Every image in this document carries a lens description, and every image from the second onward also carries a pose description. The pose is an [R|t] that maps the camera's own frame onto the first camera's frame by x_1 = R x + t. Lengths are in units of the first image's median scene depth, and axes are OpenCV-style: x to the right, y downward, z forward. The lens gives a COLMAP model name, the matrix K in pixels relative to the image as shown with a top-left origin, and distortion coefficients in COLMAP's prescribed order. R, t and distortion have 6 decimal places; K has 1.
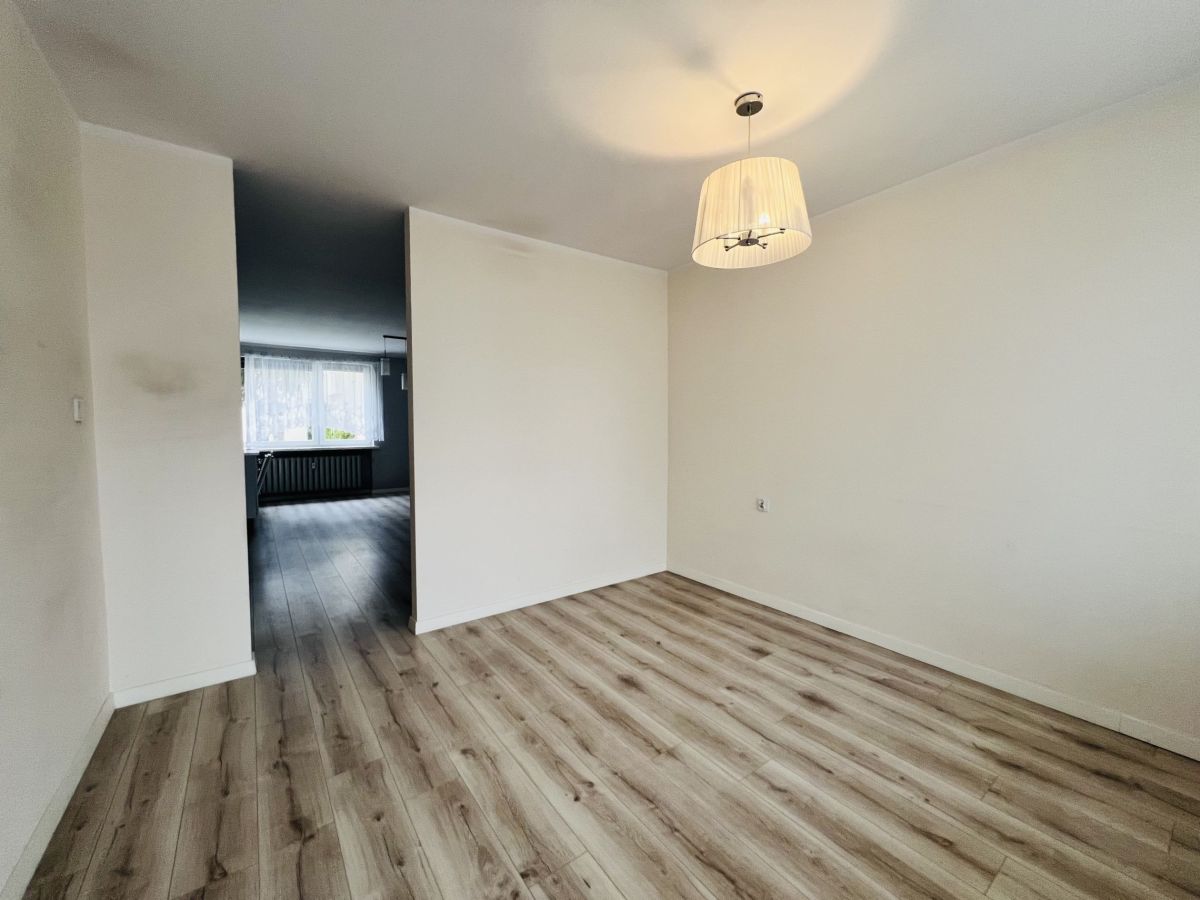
lens RADIAL K [[479.4, 0, 604.1], [0, 479.4, 454.2], [0, 0, 1]] dist [-0.001052, -0.000279]
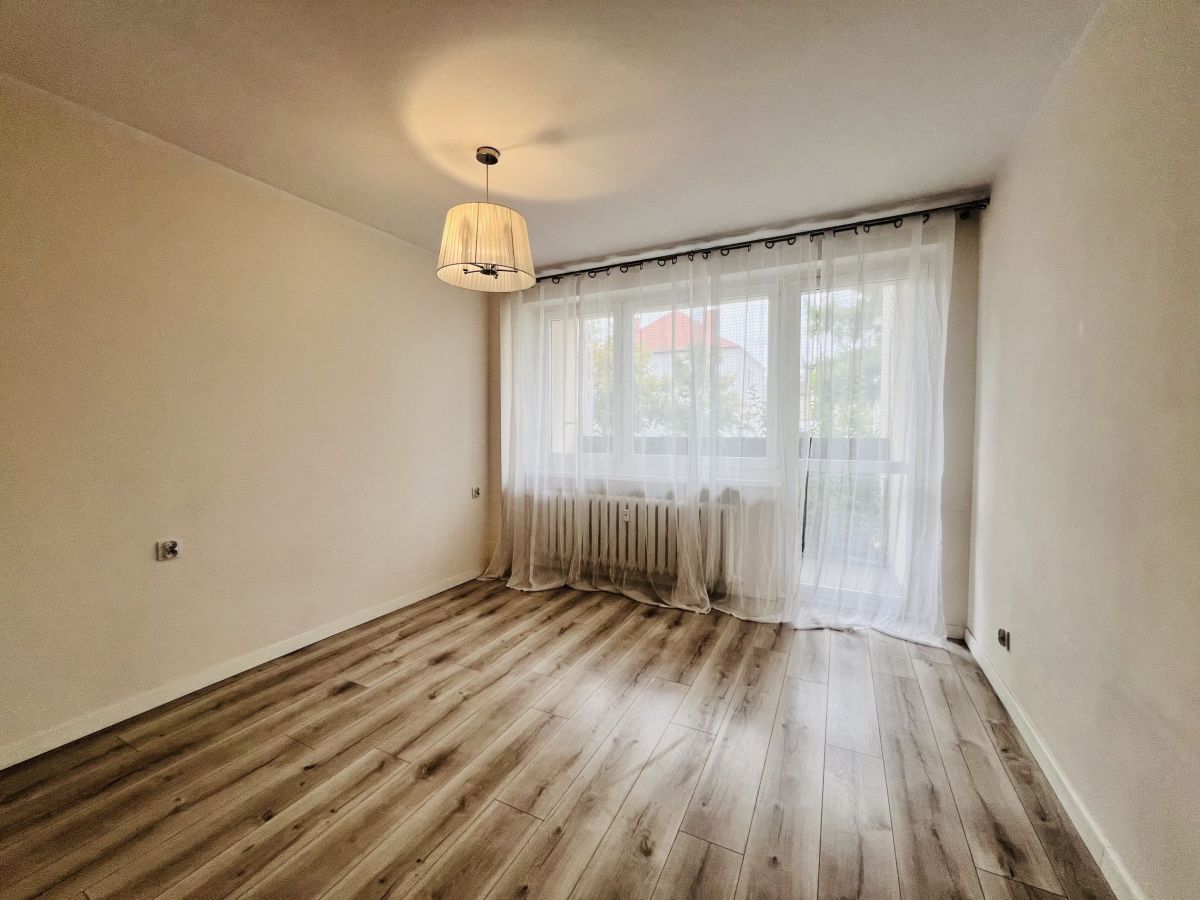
lens RADIAL K [[479.4, 0, 592.7], [0, 479.4, 448.4], [0, 0, 1]] dist [-0.001052, -0.000279]
pose [[-0.440154, -0.036707, 0.897171, -0.726176], [0.060082, 0.995721, 0.070215, -0.060517], [-0.895910, 0.084809, -0.436066, 1.079805]]
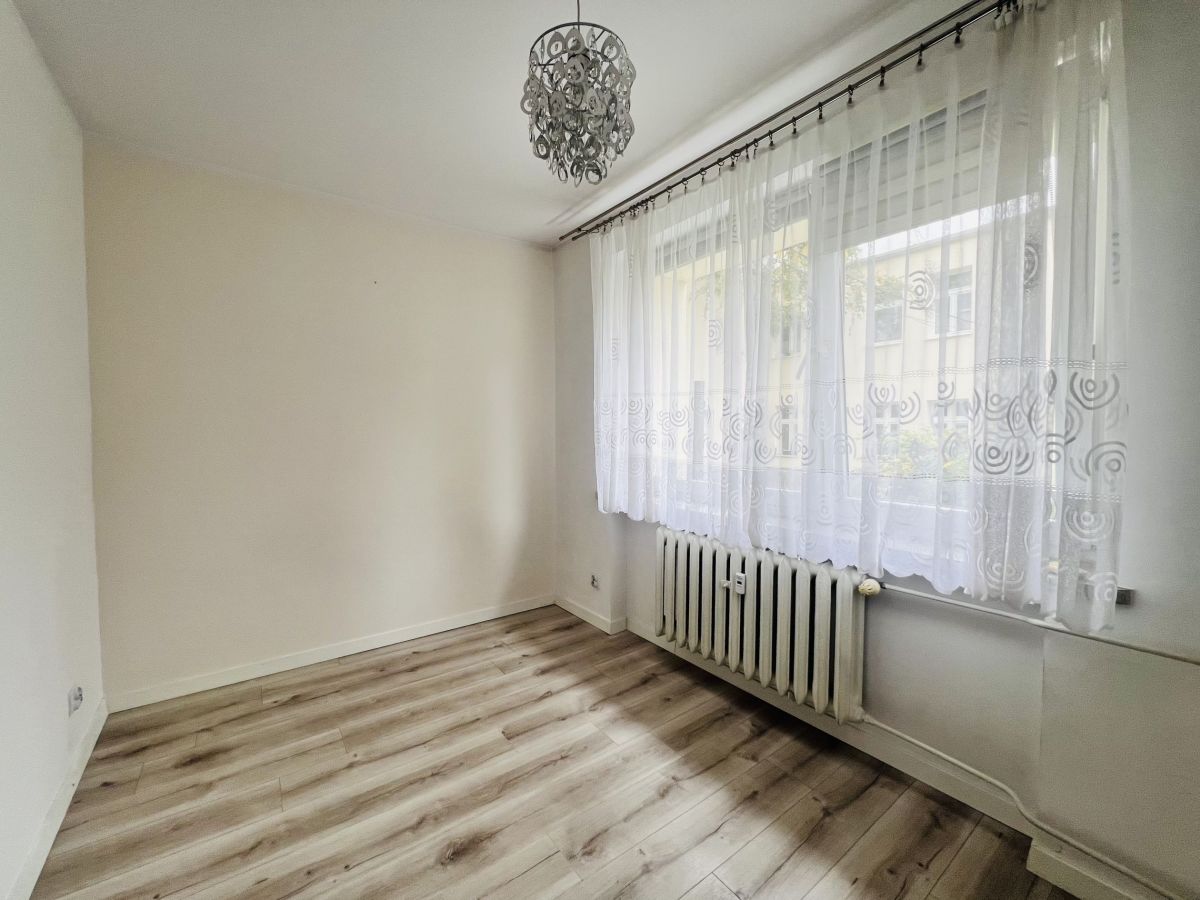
lens RADIAL K [[481.2, 0, 601.6], [0, 481.2, 450.5], [0, 0, 1]] dist [-0.000977, -0.000295]
pose [[-0.002111, -0.046523, 0.998915, -0.542347], [0.055497, 0.997372, 0.046569, -0.047287], [-0.998457, 0.055535, 0.000477, 0.811573]]
